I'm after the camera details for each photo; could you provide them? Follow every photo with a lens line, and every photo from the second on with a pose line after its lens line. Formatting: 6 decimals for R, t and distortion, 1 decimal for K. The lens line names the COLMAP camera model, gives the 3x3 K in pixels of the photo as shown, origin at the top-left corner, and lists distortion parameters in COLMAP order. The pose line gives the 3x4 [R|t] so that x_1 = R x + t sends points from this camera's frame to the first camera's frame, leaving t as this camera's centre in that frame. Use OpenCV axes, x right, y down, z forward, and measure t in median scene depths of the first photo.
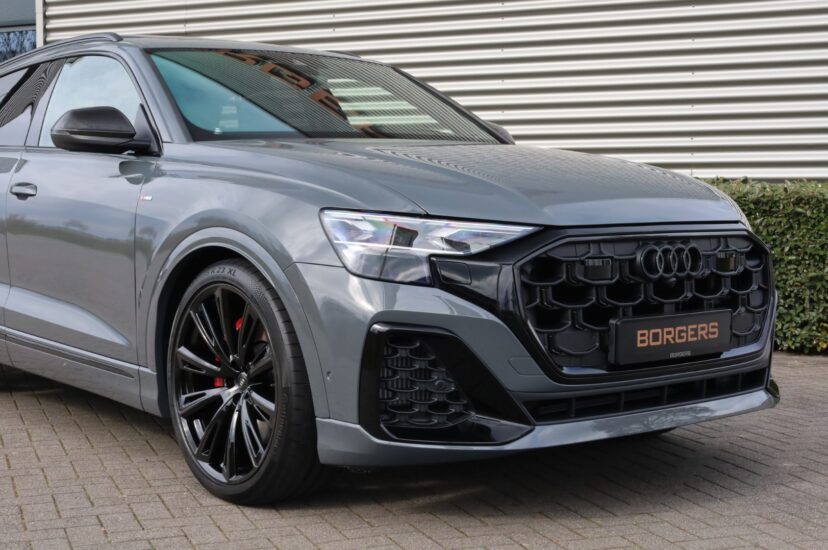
lens RADIAL K [[1343.0, 0, 410.2], [0, 1343.0, 269.7], [0, 0, 1]] dist [0.028774, 0.000000]
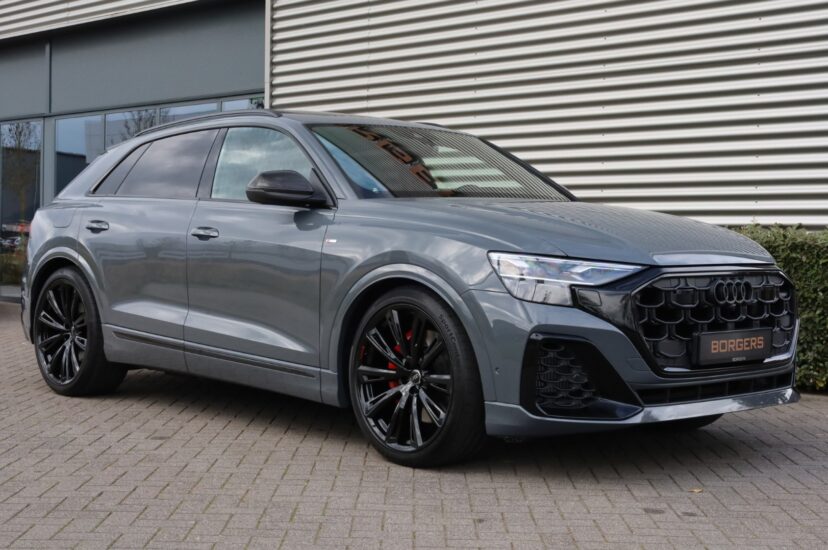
lens RADIAL K [[1343.0, 0, 421.3], [0, 1343.0, 266.6], [0, 0, 1]] dist [0.028774, 0.000000]
pose [[0.998283, 0.012121, 0.057314, -0.211544], [-0.010254, 0.999411, -0.032759, 0.016655], [-0.057678, 0.032115, 0.997819, -0.378396]]
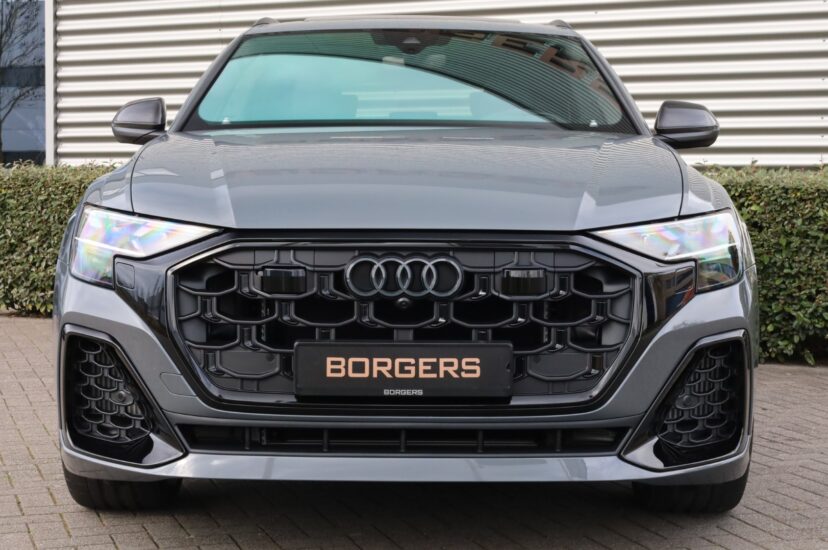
lens RADIAL K [[1571.6, 0, 414.8], [0, 1571.6, 276.4], [0, 0, 1]] dist [-0.048882, 0.000000]
pose [[0.779367, 0.047712, -0.624749, 0.806236], [-0.049692, 0.998663, 0.014278, -0.020877], [0.624595, 0.019917, 0.780695, 0.270598]]
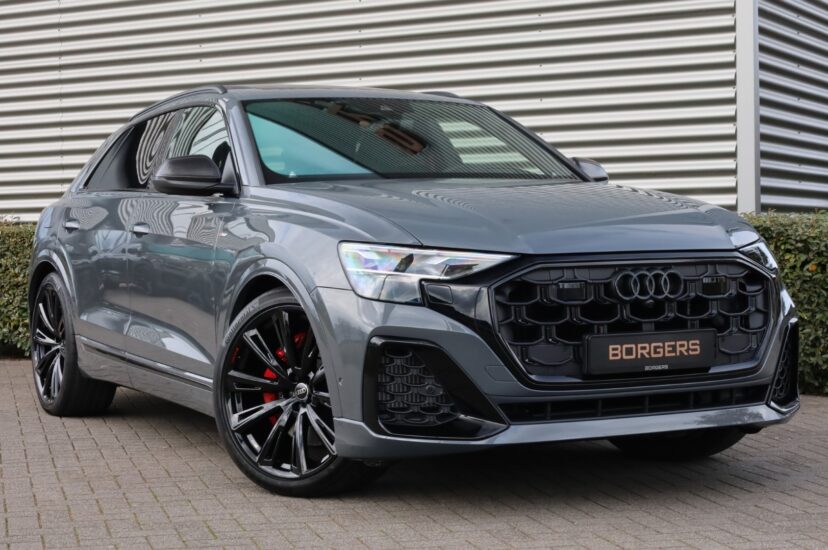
lens RADIAL K [[1600.8, 0, 419.2], [0, 1600.8, 278.9], [0, 0, 1]] dist [0.151362, 0.000000]
pose [[0.981001, -0.005597, -0.193924, 0.271838], [0.000335, 0.999631, -0.027160, 0.025558], [0.194005, 0.026580, 0.980640, -0.364915]]
